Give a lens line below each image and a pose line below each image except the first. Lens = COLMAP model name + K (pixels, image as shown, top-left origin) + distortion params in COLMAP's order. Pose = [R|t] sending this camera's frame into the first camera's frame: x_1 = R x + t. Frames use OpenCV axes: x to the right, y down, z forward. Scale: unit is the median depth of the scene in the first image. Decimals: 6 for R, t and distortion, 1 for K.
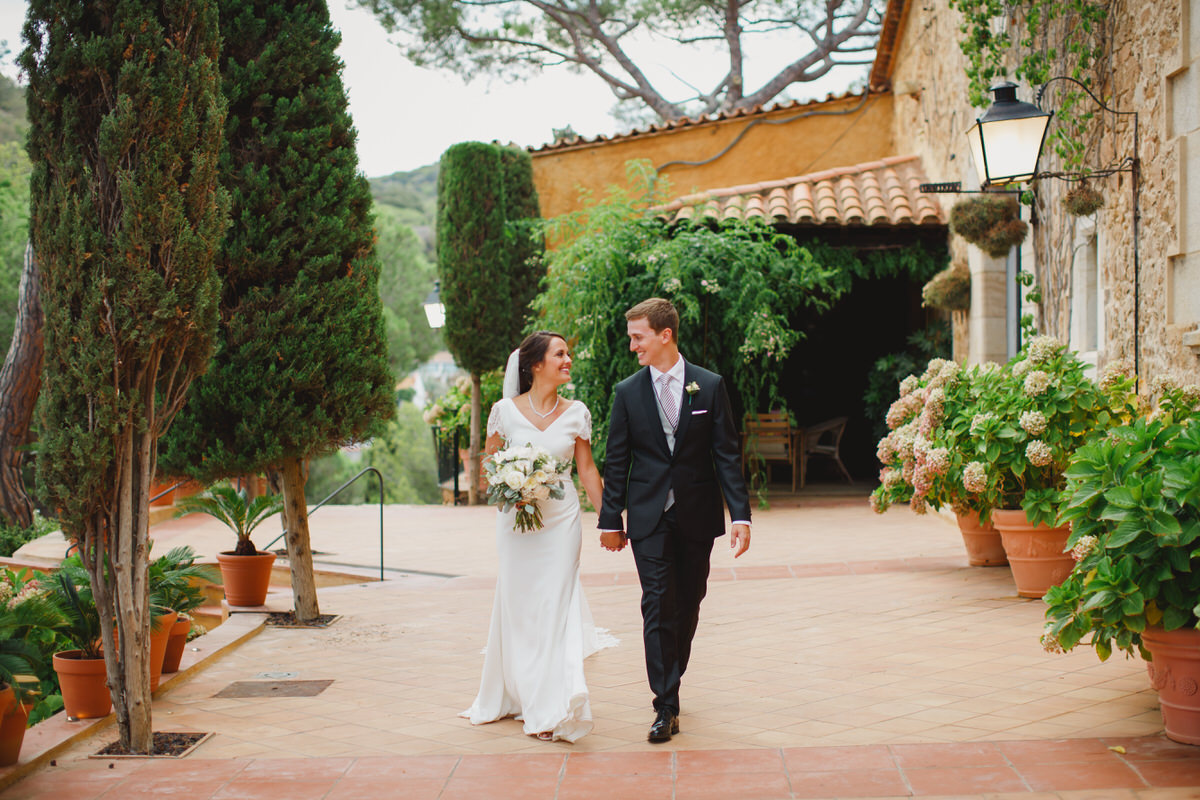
lens RADIAL K [[1864.1, 0, 598.4], [0, 1864.1, 403.1], [0, 0, 1]] dist [-0.109709, 0.000000]
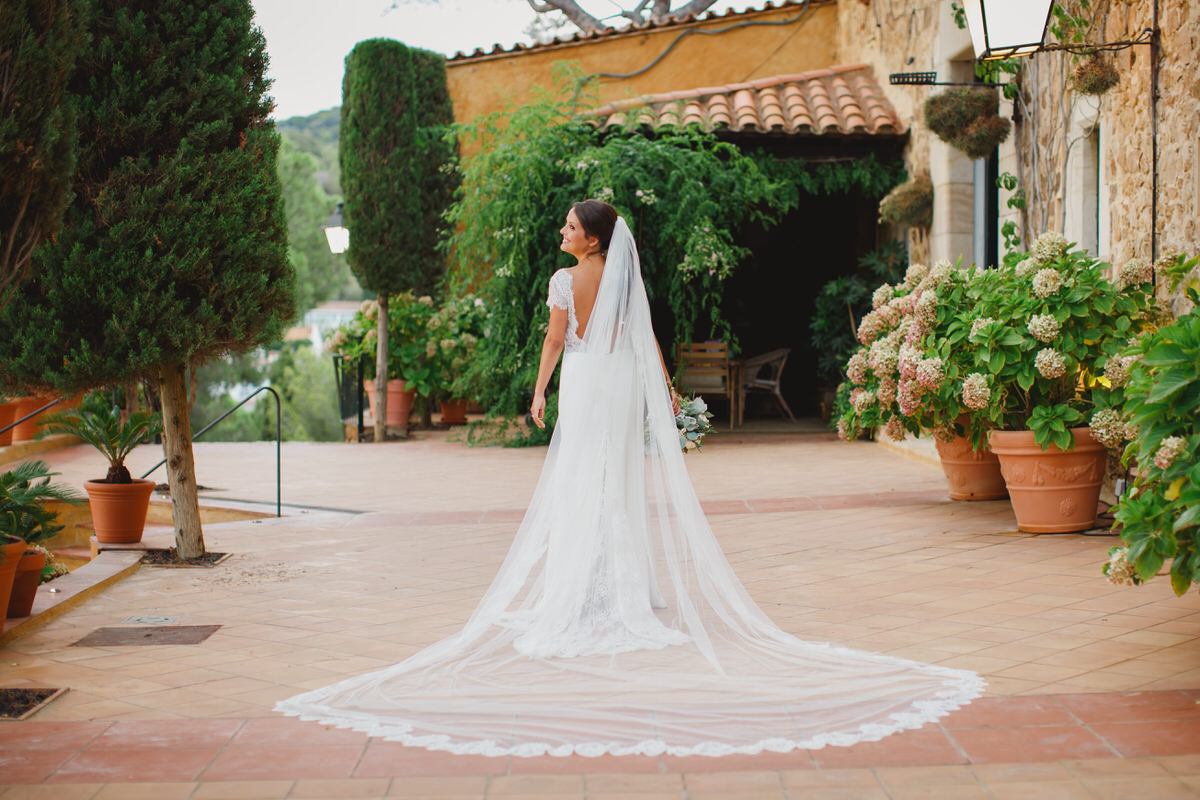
lens RADIAL K [[1864.1, 0, 611.5], [0, 1864.1, 409.7], [0, 0, 1]] dist [-0.109709, 0.000000]
pose [[0.998023, 0.005069, 0.062647, -0.012670], [-0.006513, 0.999717, 0.022866, 0.019813], [-0.062513, -0.023229, 0.997774, 0.100718]]
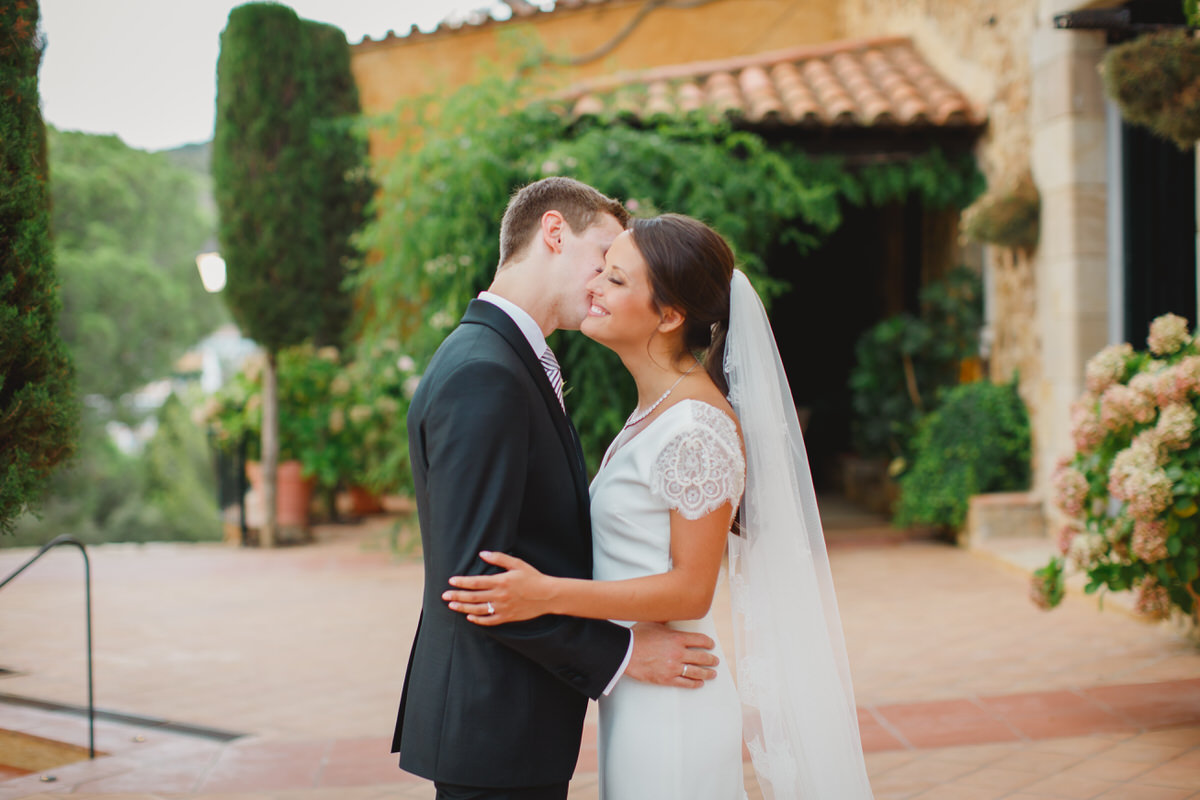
lens RADIAL K [[1864.1, 0, 593.8], [0, 1864.1, 392.3], [0, 0, 1]] dist [-0.109709, 0.000000]
pose [[0.994246, -0.009468, 0.106704, -0.024568], [0.009190, 0.999953, 0.003096, -0.002394], [-0.106729, -0.002098, 0.994286, 0.366036]]
